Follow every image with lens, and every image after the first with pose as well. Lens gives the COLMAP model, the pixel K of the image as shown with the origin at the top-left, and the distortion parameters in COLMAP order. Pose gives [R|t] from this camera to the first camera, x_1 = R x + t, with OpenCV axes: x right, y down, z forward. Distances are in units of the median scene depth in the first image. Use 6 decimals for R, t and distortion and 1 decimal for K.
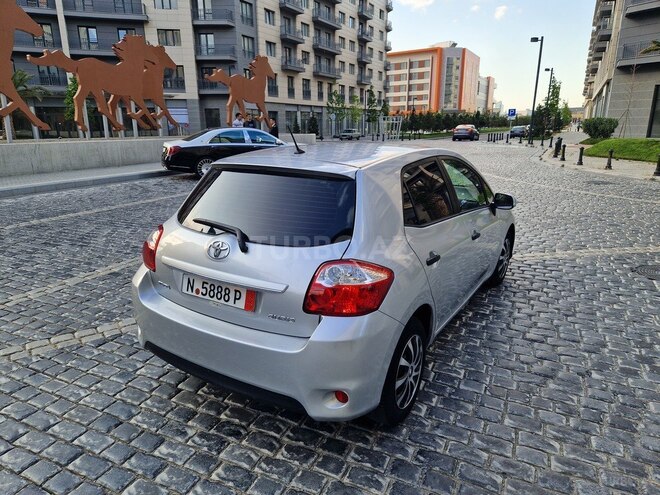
lens RADIAL K [[437.2, 0, 327.1], [0, 437.2, 239.4], [0, 0, 1]] dist [0.069488, -0.055694]
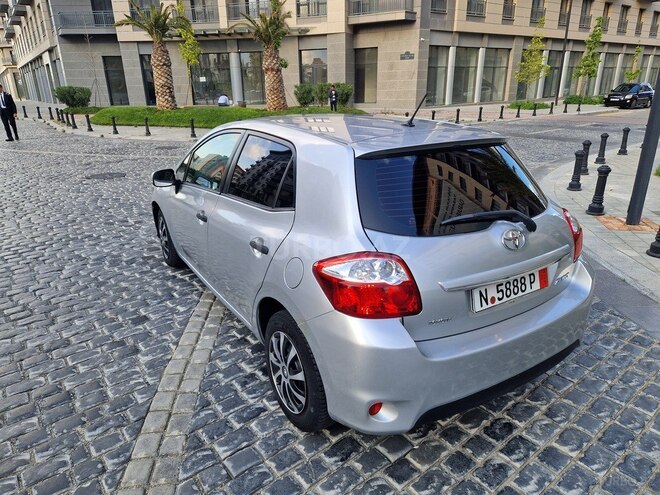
lens RADIAL K [[438.6, 0, 318.3], [0, 438.6, 238.1], [0, 0, 1]] dist [0.063441, -0.047065]
pose [[0.450795, -0.287285, 0.845134, -0.848641], [0.235503, 0.951525, 0.197833, -0.177079], [-0.861001, 0.109849, 0.496599, 0.660100]]
